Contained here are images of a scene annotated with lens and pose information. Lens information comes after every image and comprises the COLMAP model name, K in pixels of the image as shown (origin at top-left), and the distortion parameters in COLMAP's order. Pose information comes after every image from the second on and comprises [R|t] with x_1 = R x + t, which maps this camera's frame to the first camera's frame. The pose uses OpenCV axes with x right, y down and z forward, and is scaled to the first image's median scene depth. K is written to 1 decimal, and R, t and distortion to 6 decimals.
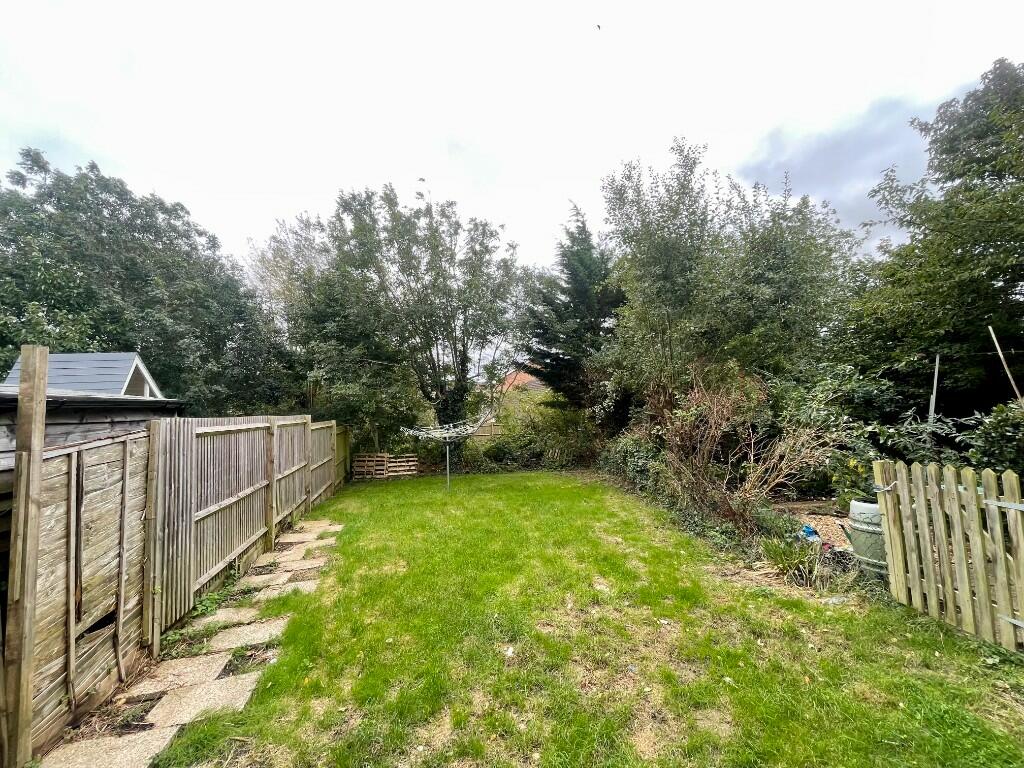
lens RADIAL K [[415.7, 0, 511.1], [0, 415.7, 379.0], [0, 0, 1]] dist [-0.013446, 0.000988]
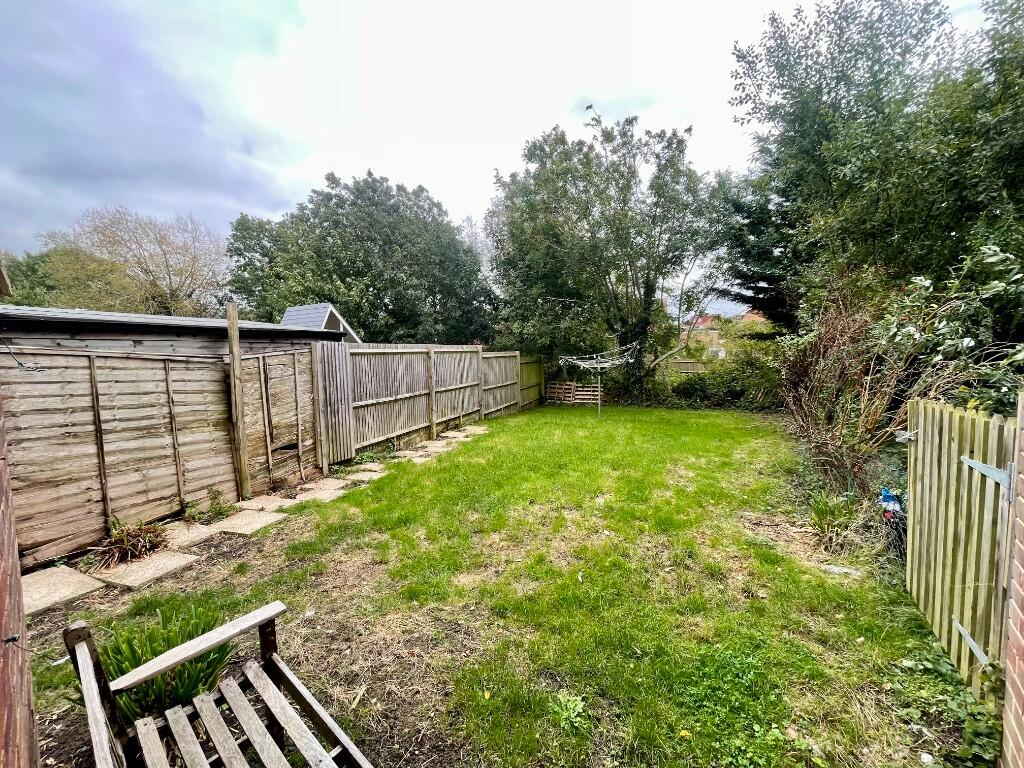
lens RADIAL K [[415.7, 0, 511.1], [0, 415.7, 379.0], [0, 0, 1]] dist [-0.013446, 0.000988]
pose [[0.822476, 0.048721, -0.566710, 0.561282], [0.037854, 0.989428, 0.140001, 0.028586], [0.567539, -0.136600, 0.811936, 0.035290]]
